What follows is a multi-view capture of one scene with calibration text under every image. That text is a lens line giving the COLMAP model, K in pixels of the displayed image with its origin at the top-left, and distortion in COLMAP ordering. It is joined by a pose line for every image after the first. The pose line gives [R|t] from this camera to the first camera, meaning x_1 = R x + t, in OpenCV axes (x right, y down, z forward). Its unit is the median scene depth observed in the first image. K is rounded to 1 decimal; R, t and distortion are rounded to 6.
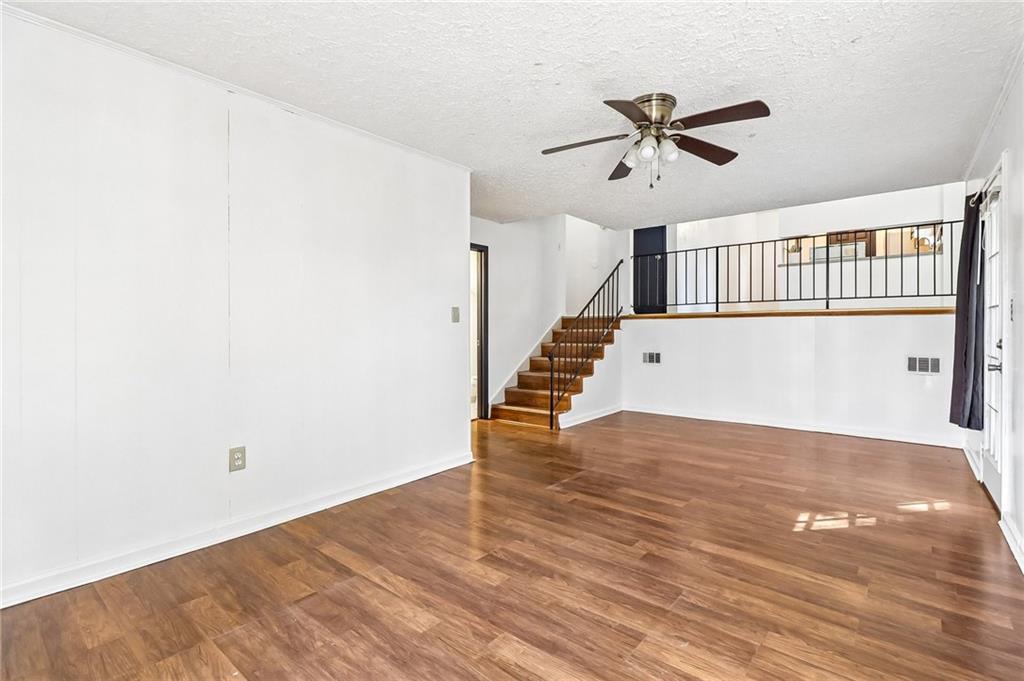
lens RADIAL K [[481.4, 0, 521.3], [0, 481.4, 335.0], [0, 0, 1]] dist [0.000934, -0.000366]
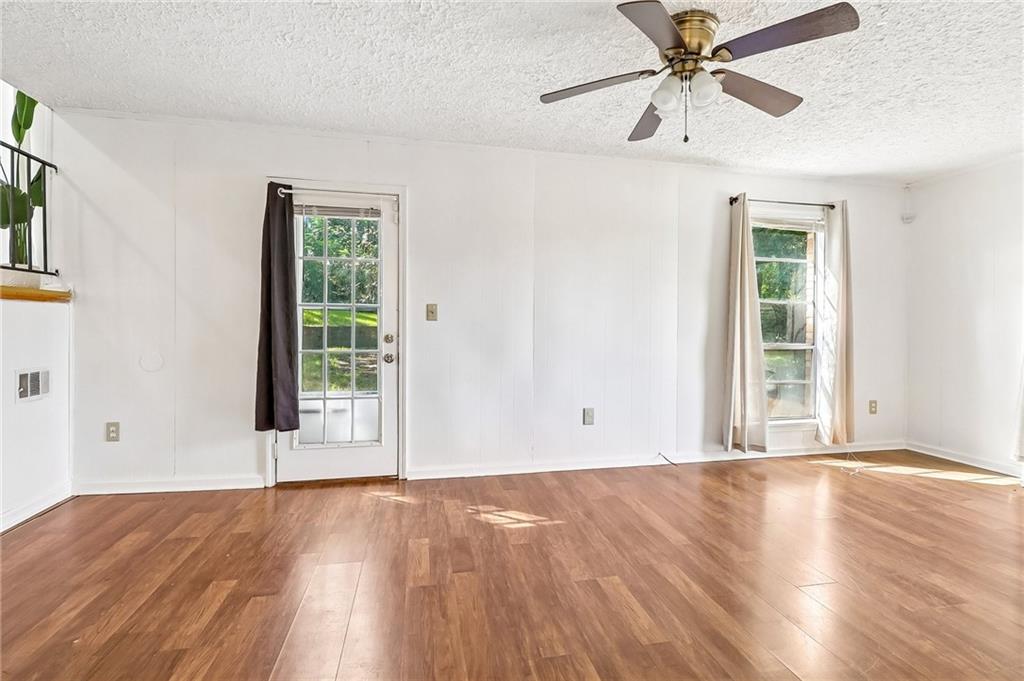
lens RADIAL K [[489.5, 0, 511.1], [0, 489.5, 328.7], [0, 0, 1]] dist [-0.000112, -0.006474]
pose [[-0.766500, -0.018415, 0.641980, -0.008693], [0.001866, 0.999521, 0.030900, -0.035151], [-0.642242, 0.024883, -0.766098, 1.587671]]
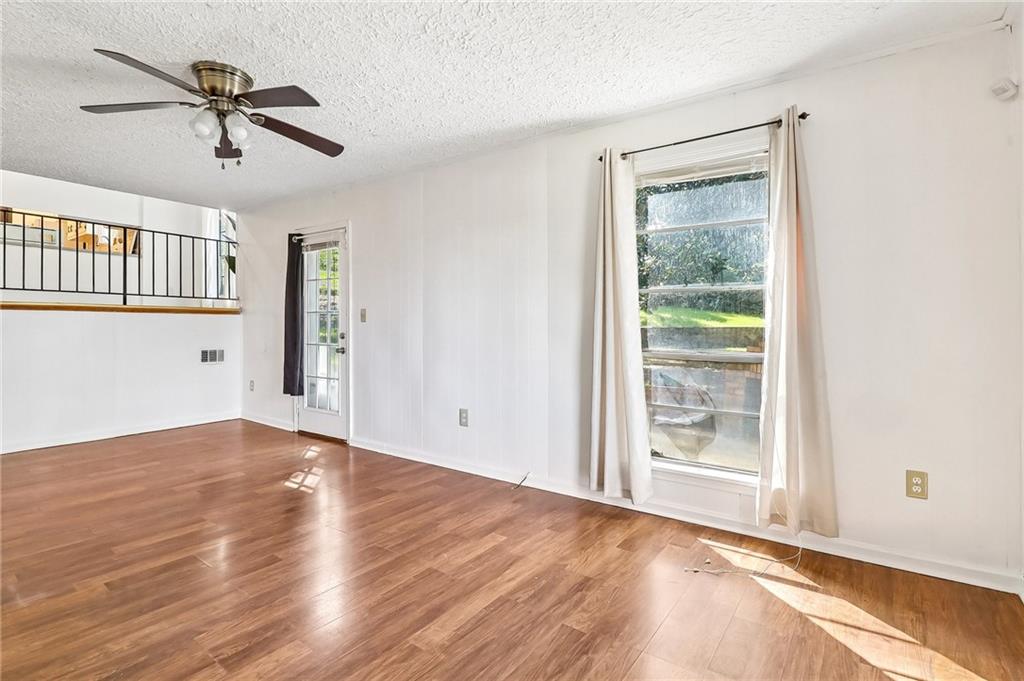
lens RADIAL K [[489.5, 0, 511.1], [0, 489.5, 328.7], [0, 0, 1]] dist [-0.000112, -0.006474]
pose [[-0.046889, -0.008096, 0.998867, -0.583797], [0.014999, 0.999849, 0.008808, -0.006580], [-0.998788, 0.015395, -0.046760, 0.475650]]
